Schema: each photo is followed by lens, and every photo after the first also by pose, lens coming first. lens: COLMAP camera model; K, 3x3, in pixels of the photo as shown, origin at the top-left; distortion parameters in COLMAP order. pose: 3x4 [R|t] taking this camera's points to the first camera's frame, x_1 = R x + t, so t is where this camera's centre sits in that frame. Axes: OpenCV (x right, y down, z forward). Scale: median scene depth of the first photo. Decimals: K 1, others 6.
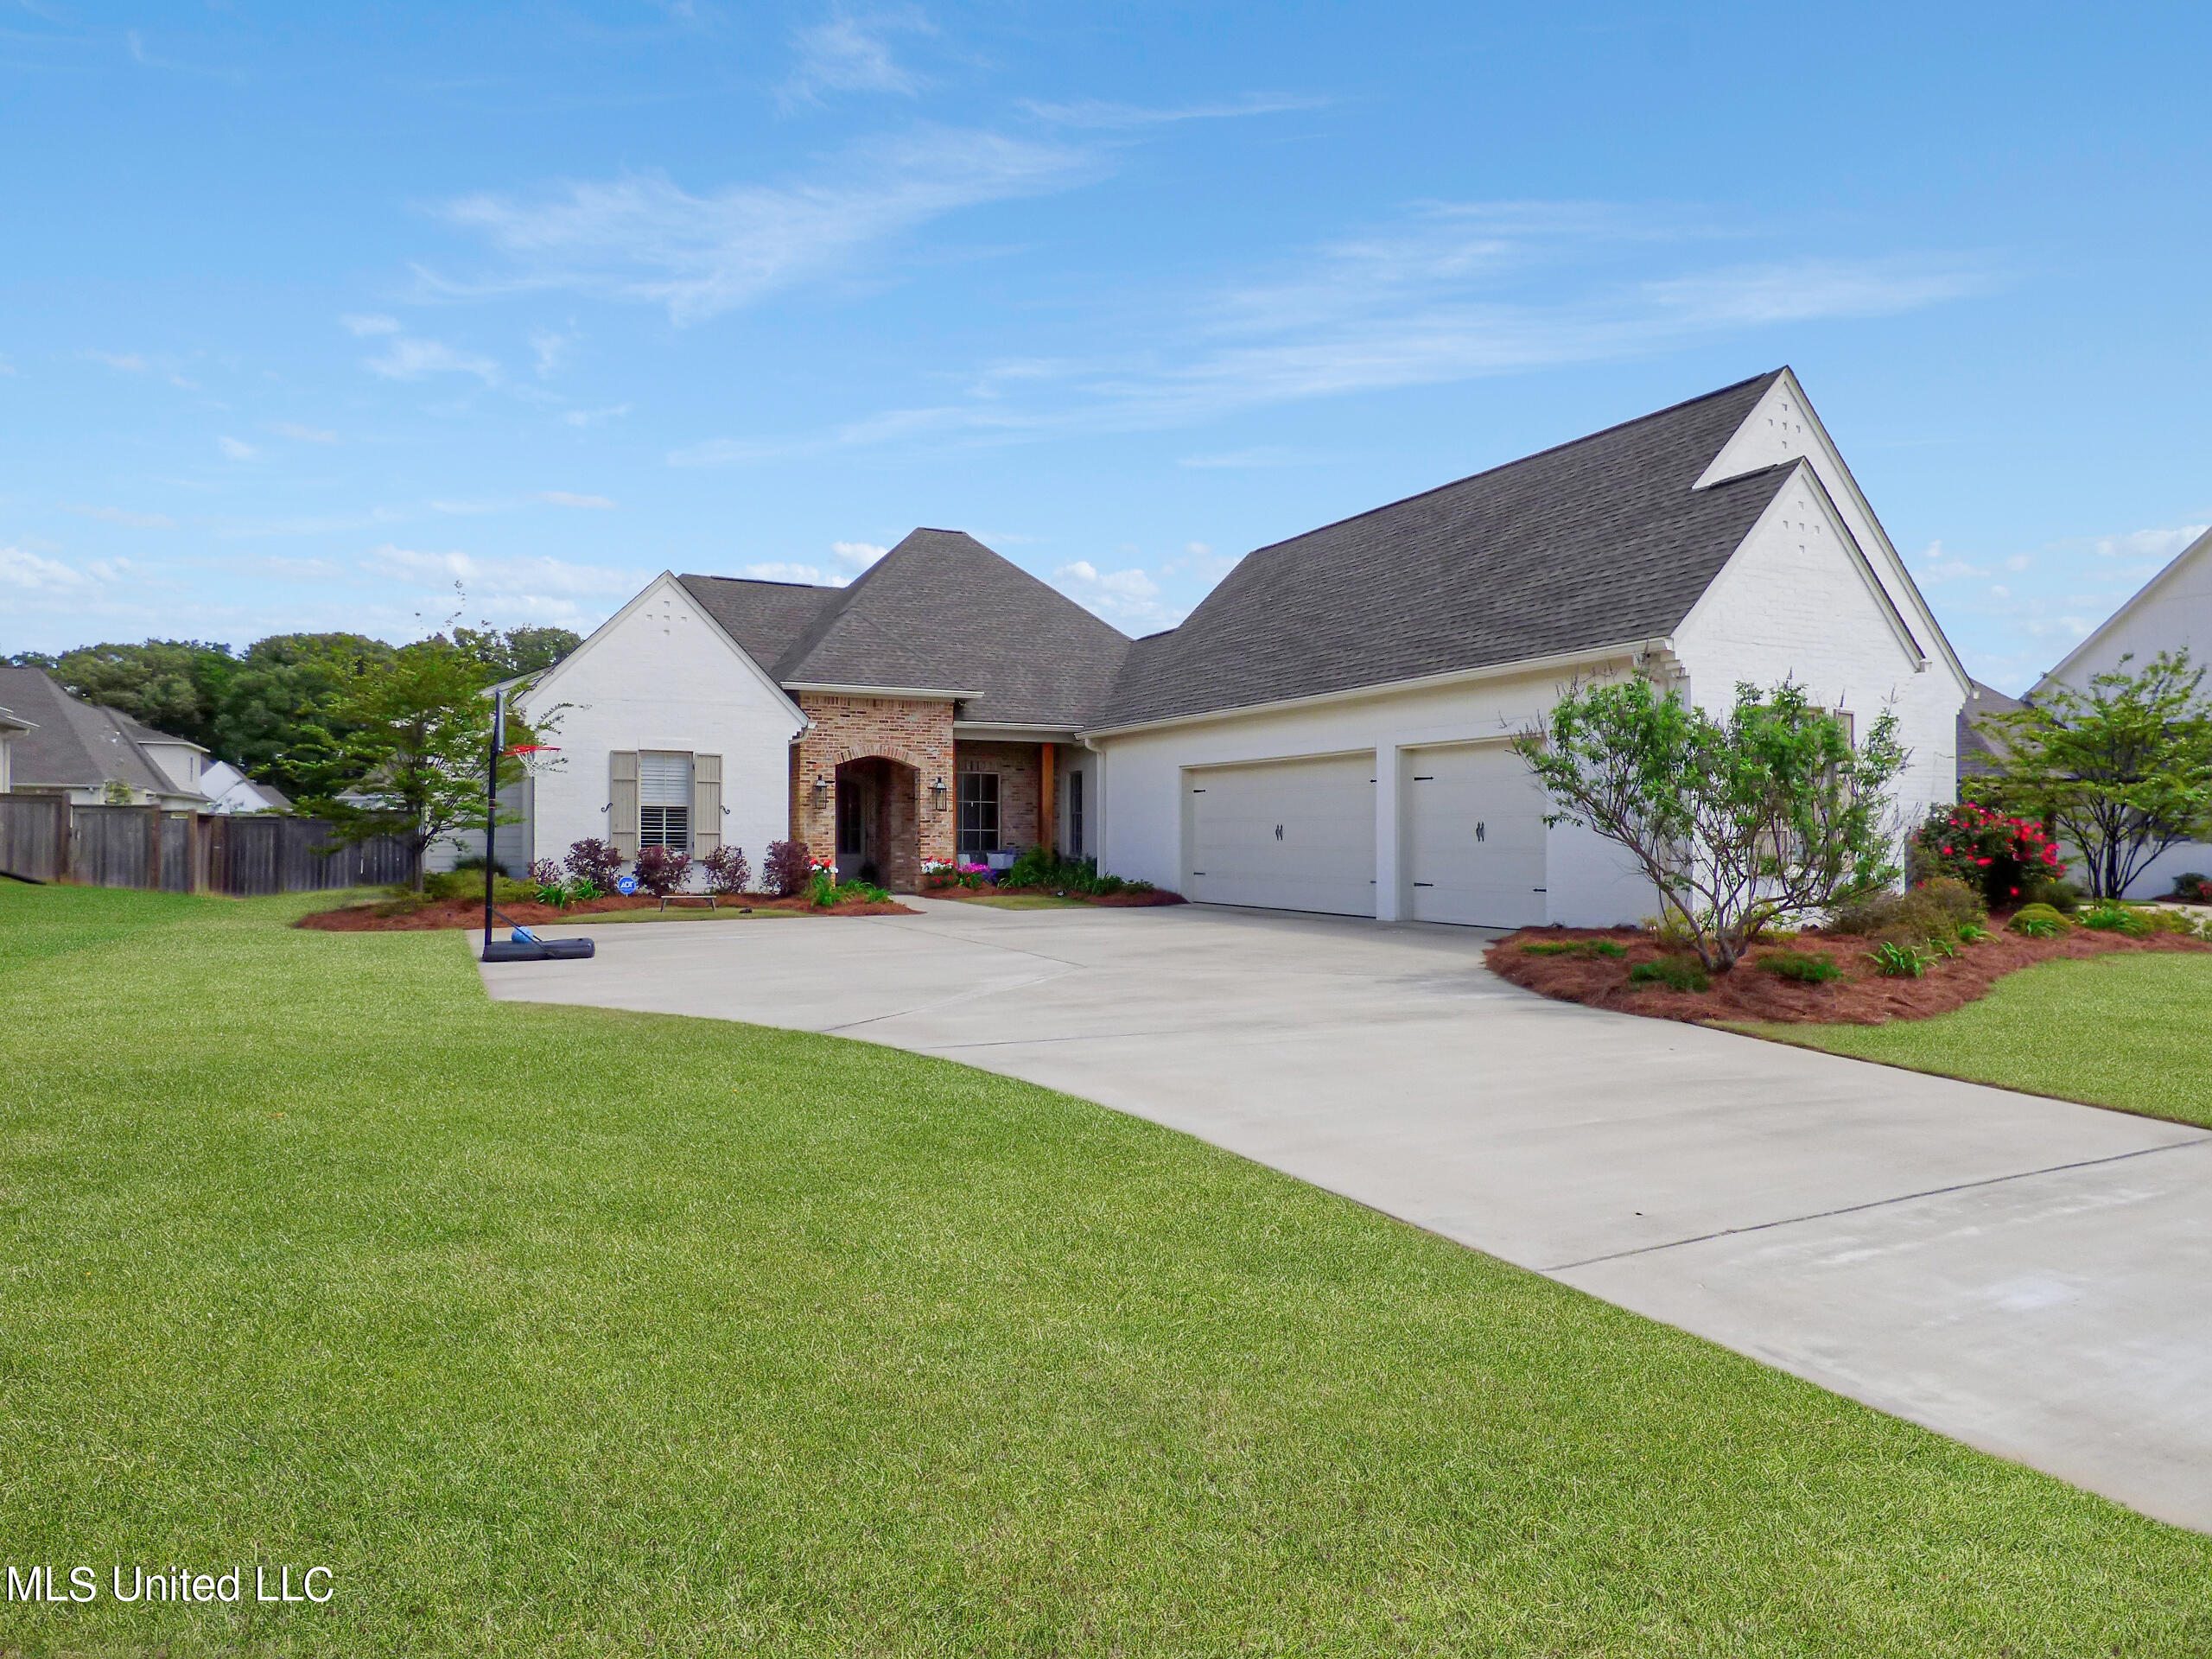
lens RADIAL K [[1358.5, 0, 1099.7], [0, 1358.5, 824.0], [0, 0, 1]] dist [-0.008442, 0.001720]
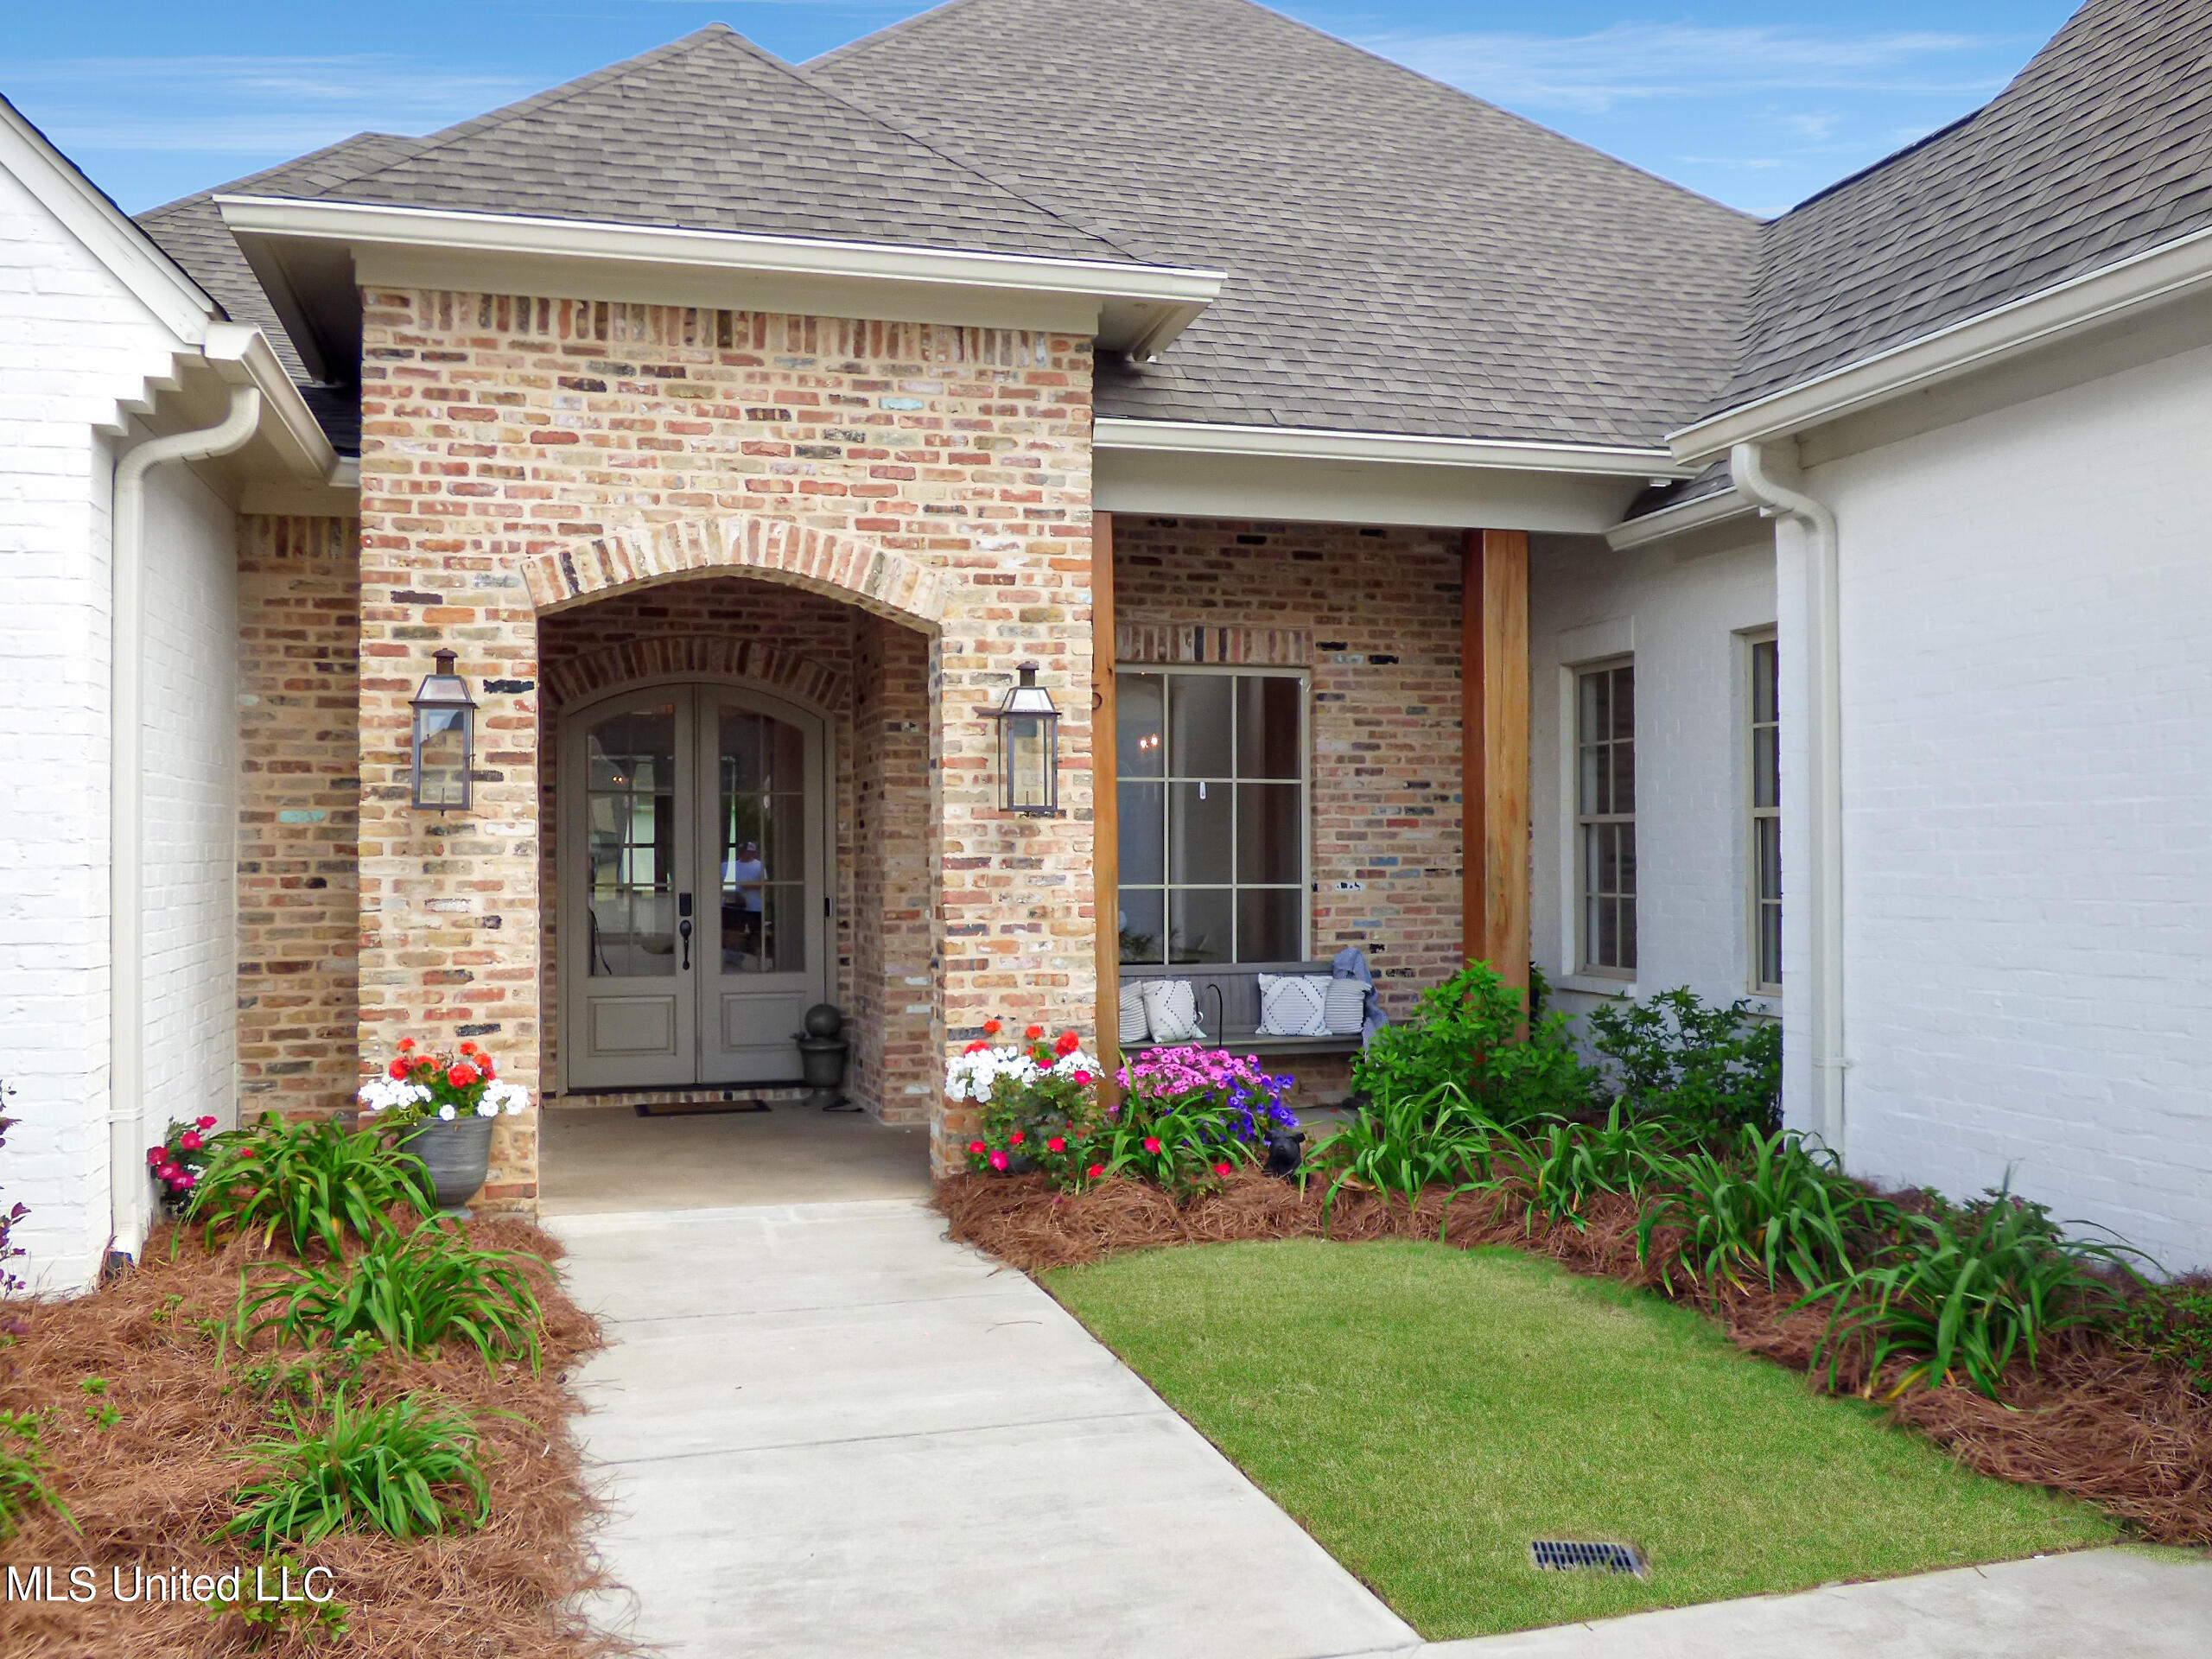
lens RADIAL K [[1870.7, 0, 1099.6], [0, 1870.7, 822.5], [0, 0, 1]] dist [0.015652, 0.001761]
pose [[0.980828, -0.007343, -0.194737, -0.046831], [0.006890, 0.999972, -0.003007, -0.007592], [0.194753, 0.001608, 0.980851, 0.701968]]
